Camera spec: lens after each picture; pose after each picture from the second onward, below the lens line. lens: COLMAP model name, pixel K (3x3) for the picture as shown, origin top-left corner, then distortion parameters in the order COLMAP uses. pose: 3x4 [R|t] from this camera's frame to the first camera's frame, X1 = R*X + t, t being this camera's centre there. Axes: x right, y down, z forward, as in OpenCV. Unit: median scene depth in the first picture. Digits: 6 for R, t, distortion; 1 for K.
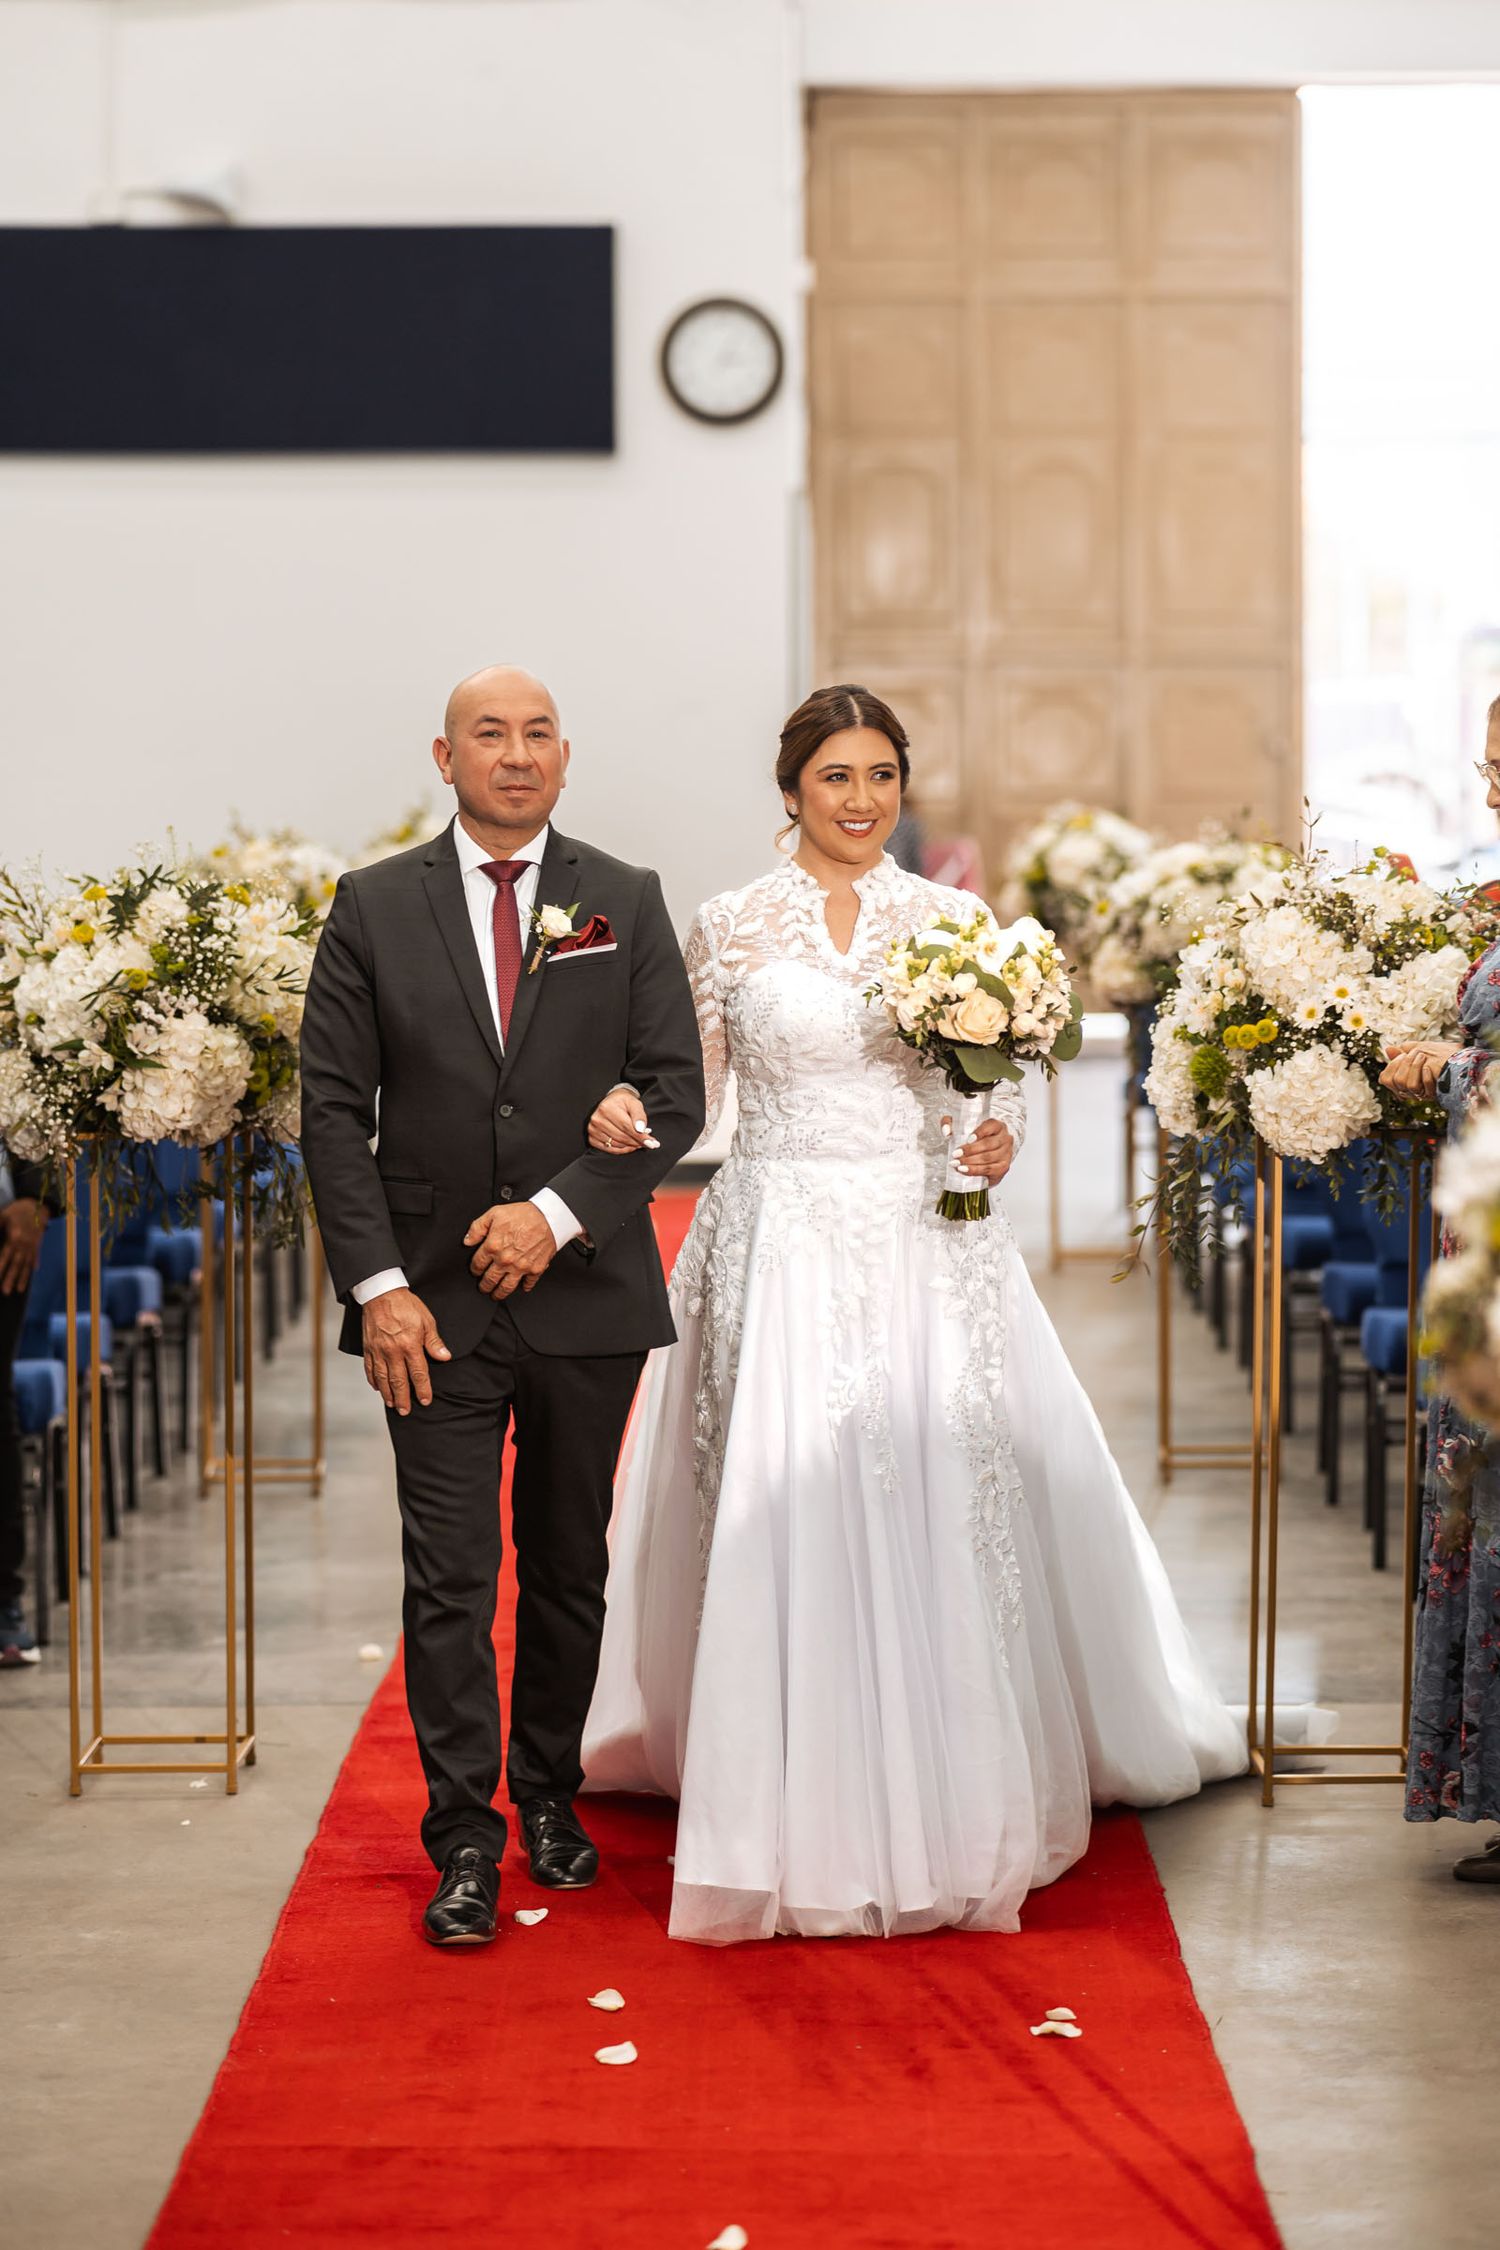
lens RADIAL K [[5744.1, 0, 764.0], [0, 5744.1, 1144.5], [0, 0, 1]] dist [0.162157, 0.000000]
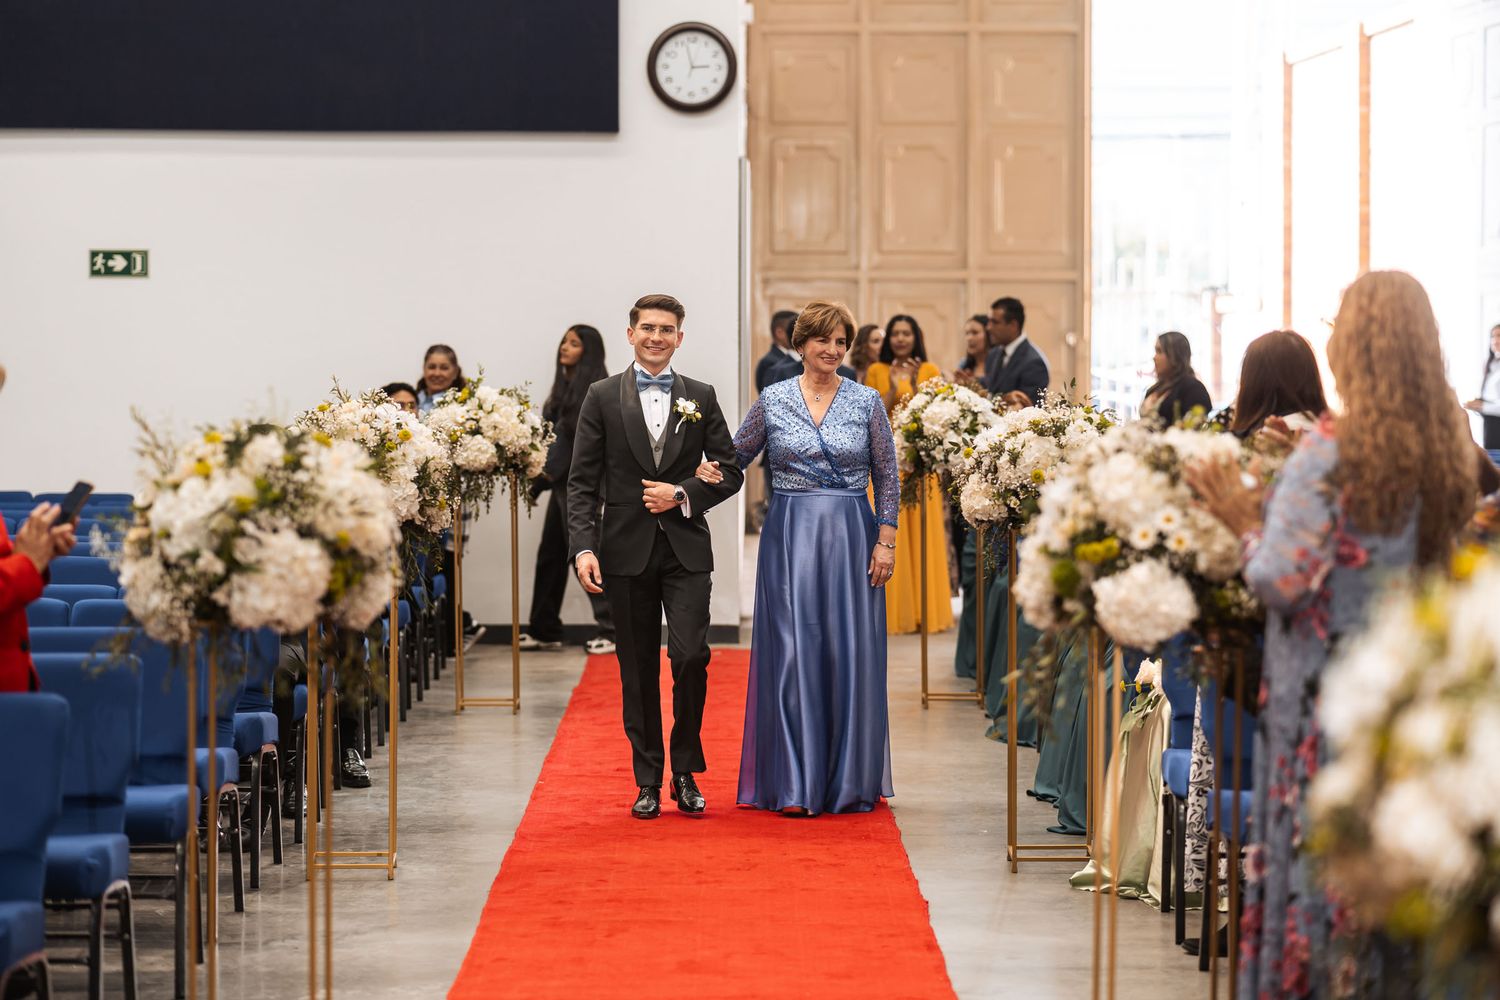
lens RADIAL K [[3427.7, 0, 743.0], [0, 3427.7, 487.1], [0, 0, 1]] dist [0.061965, 0.000000]
pose [[0.999934, 0.005613, 0.010038, -0.003514], [-0.005321, 0.999568, -0.028902, -0.010626], [-0.010196, 0.028847, 0.999532, 0.220572]]
